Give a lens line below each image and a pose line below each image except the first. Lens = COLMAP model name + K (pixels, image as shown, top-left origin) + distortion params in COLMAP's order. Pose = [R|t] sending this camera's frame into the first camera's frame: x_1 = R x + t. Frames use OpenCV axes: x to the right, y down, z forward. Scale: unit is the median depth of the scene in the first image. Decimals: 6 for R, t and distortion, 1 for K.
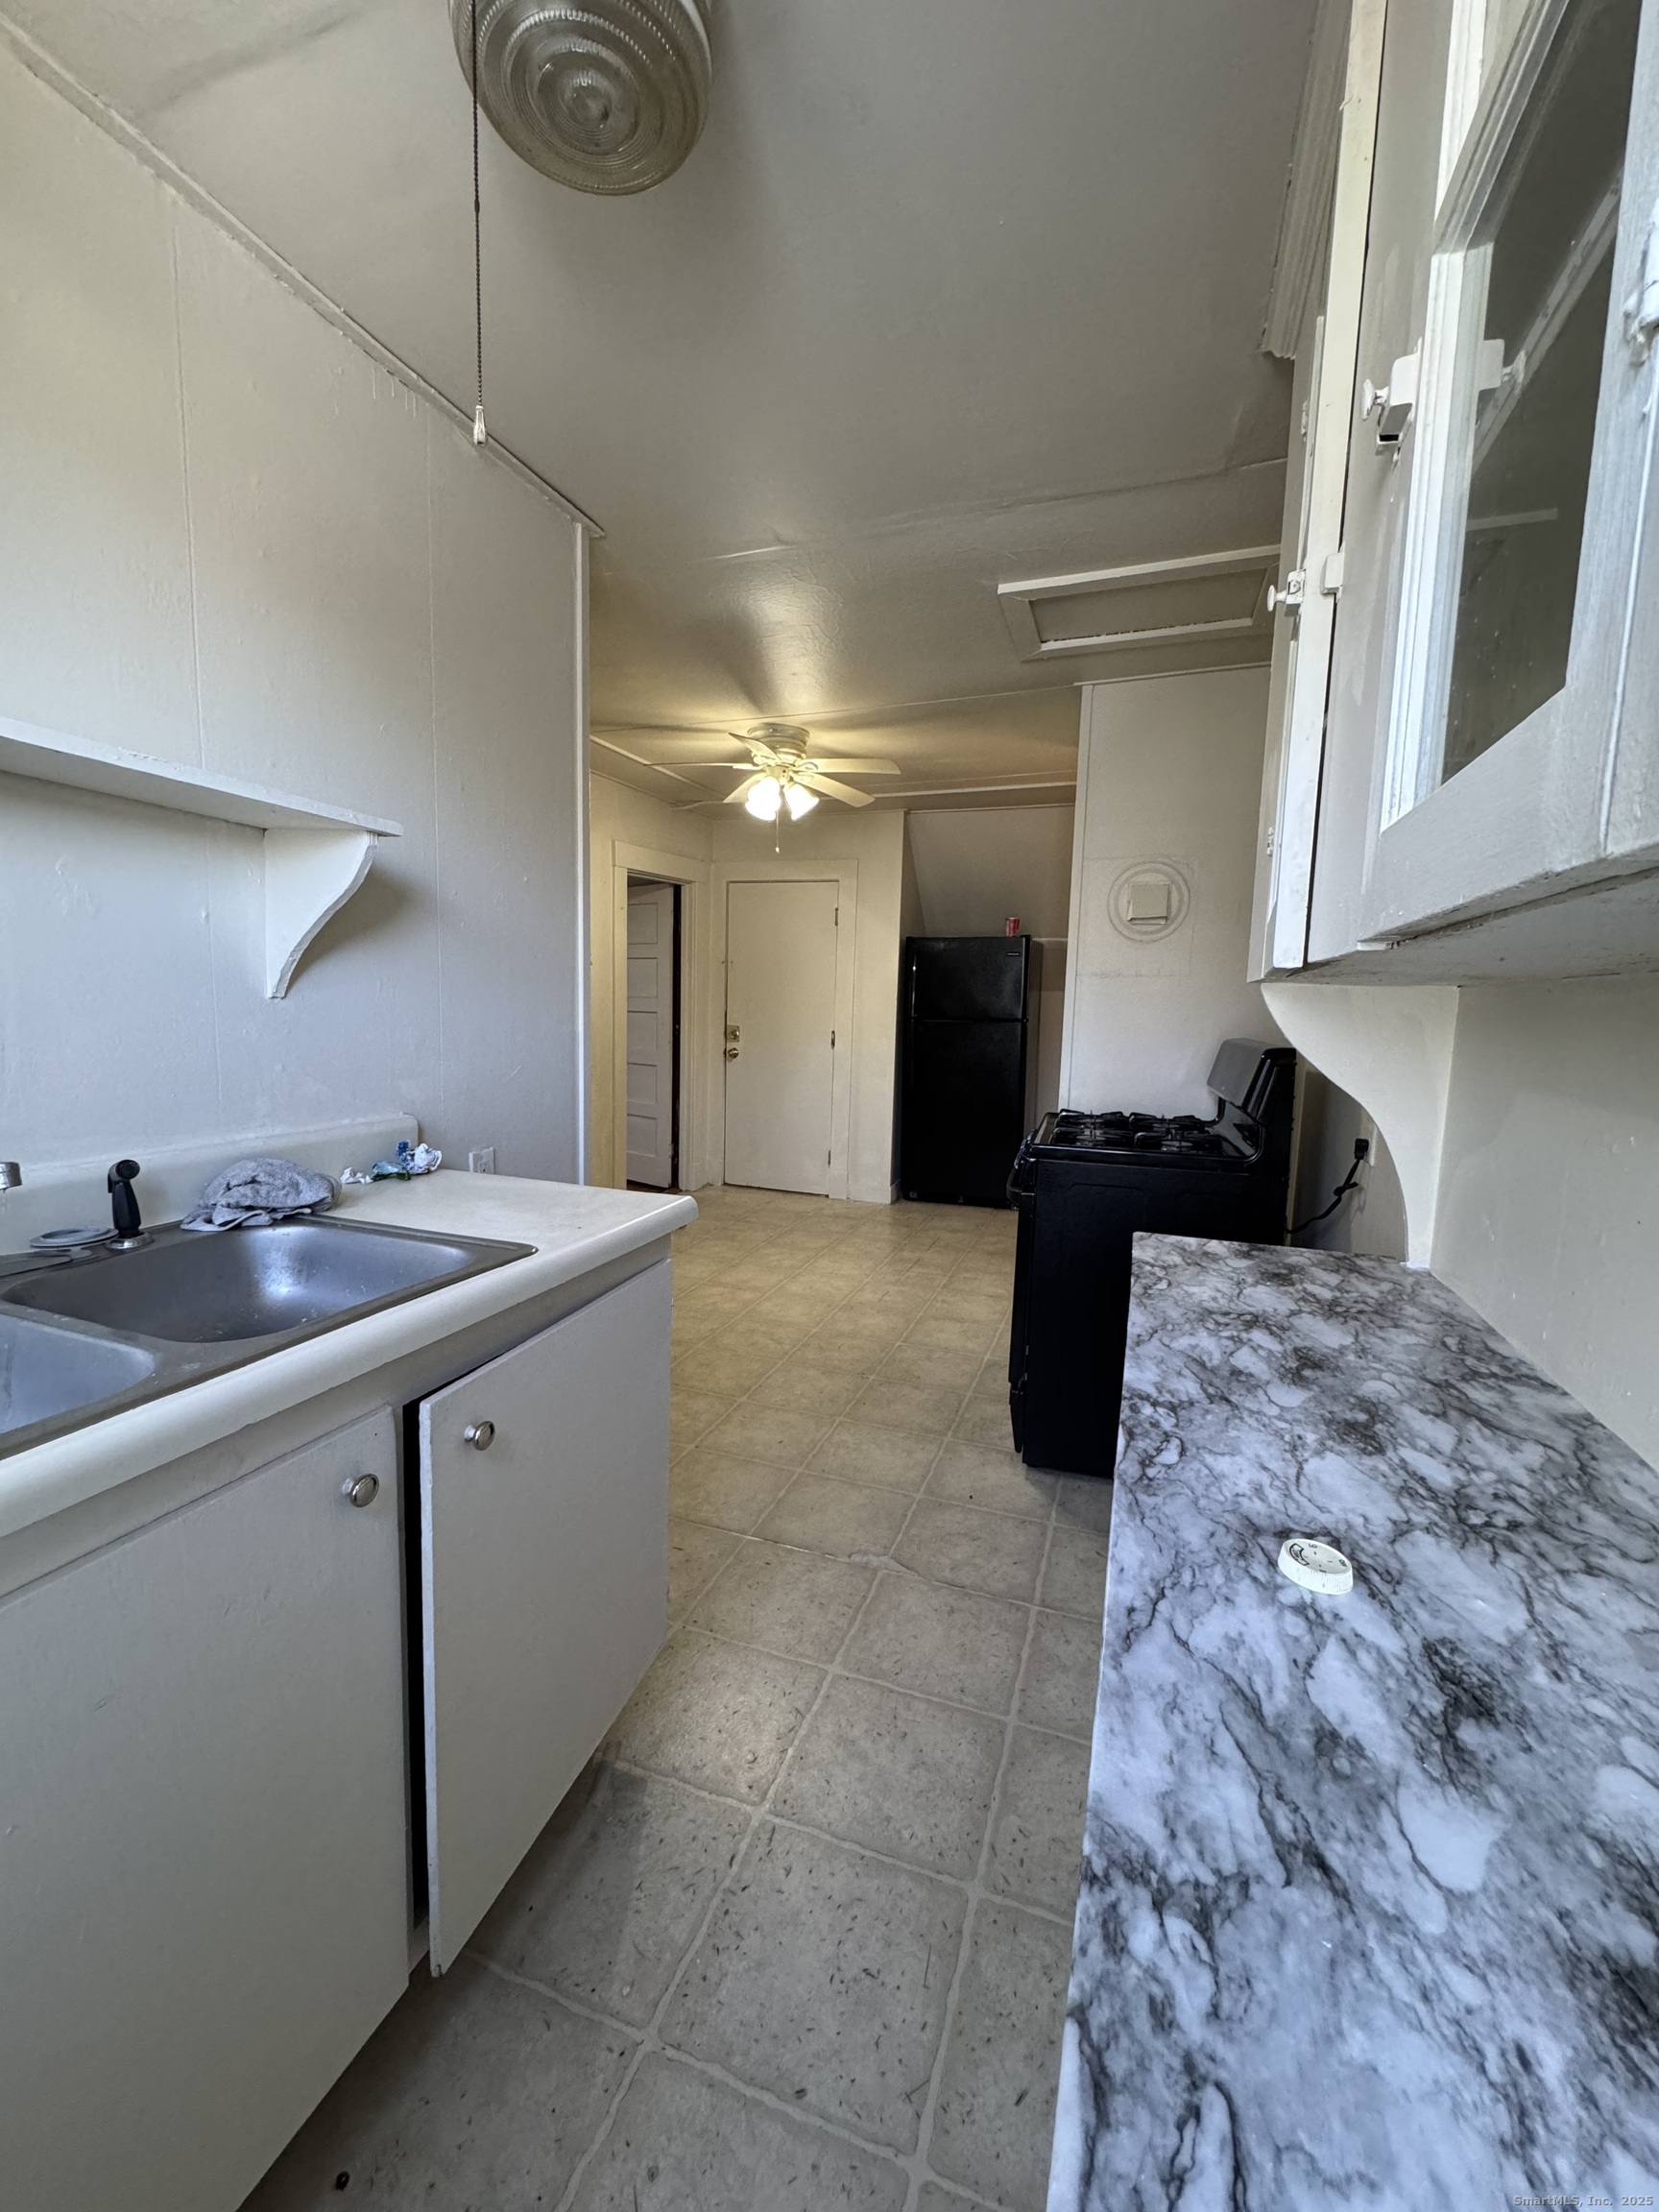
lens RADIAL K [[880.6, 0, 831.9], [0, 880.6, 1101.7], [0, 0, 1]] dist [-0.001849, 0.004331]
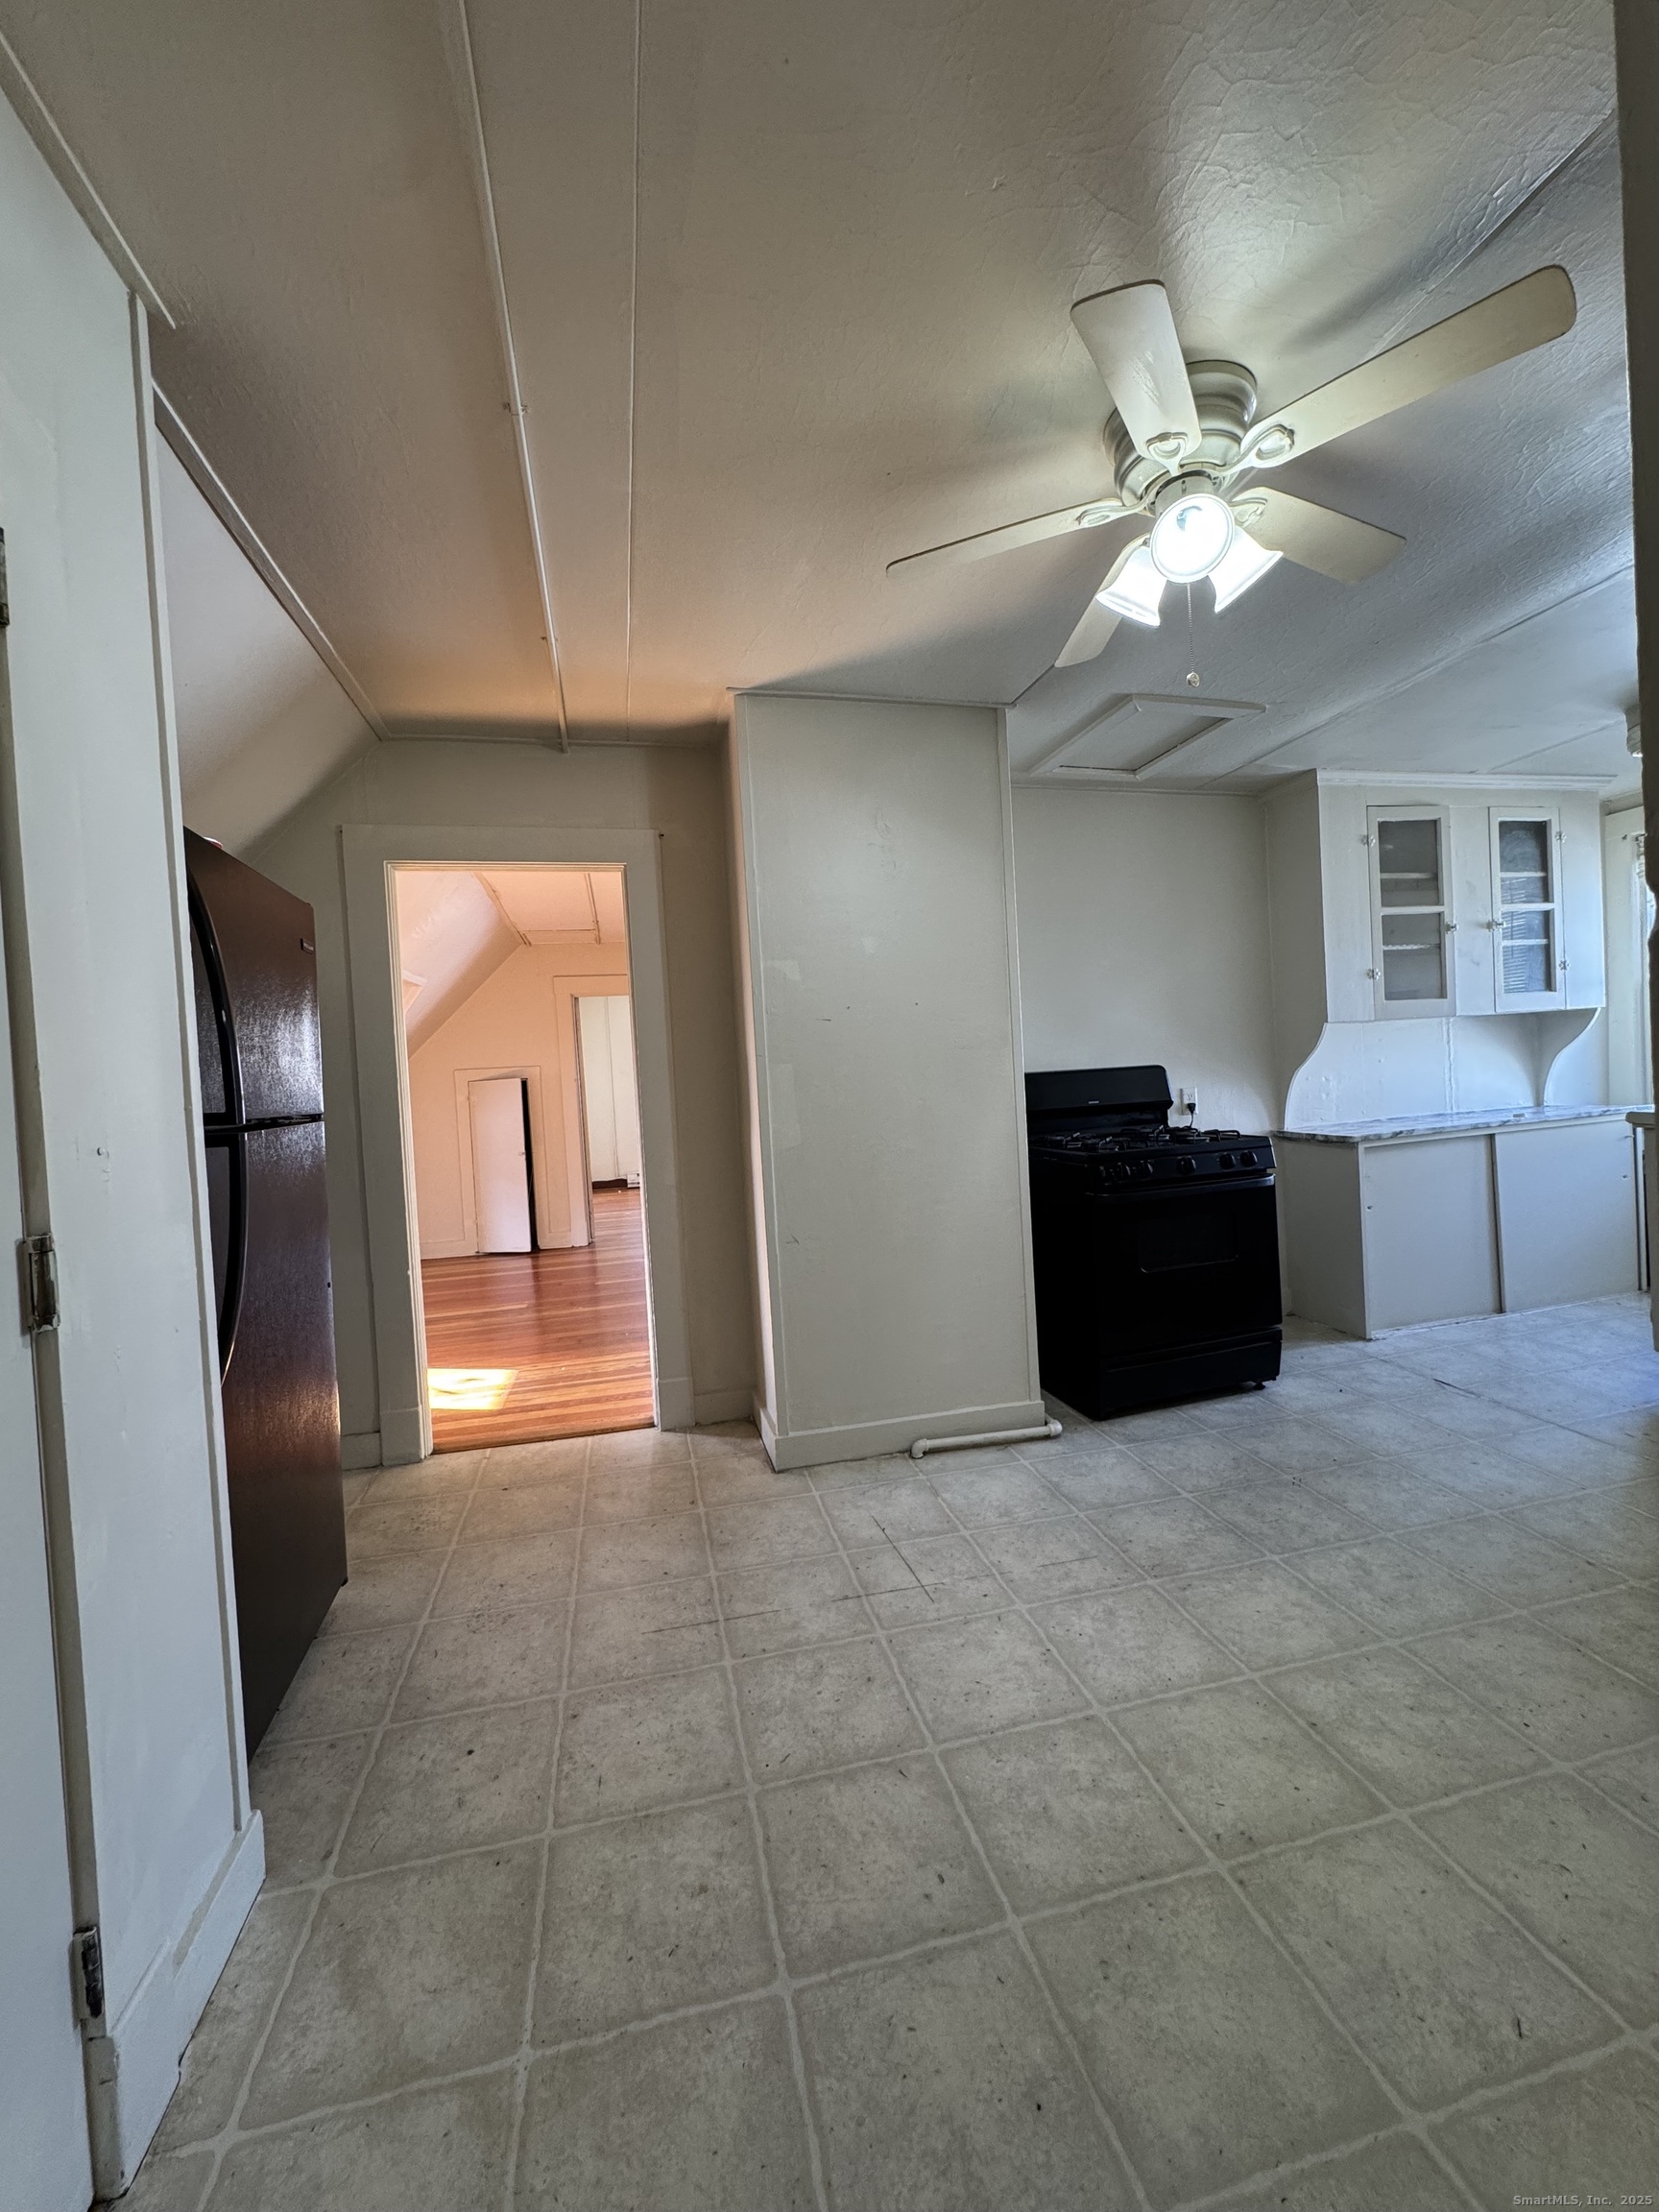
lens RADIAL K [[880.6, 0, 831.9], [0, 880.6, 1101.7], [0, 0, 1]] dist [-0.001849, 0.004331]
pose [[-0.550137, -0.016932, 0.834903, -0.305688], [0.134265, 0.984994, 0.108446, -0.140688], [-0.824210, 0.171759, -0.539608, 1.304567]]
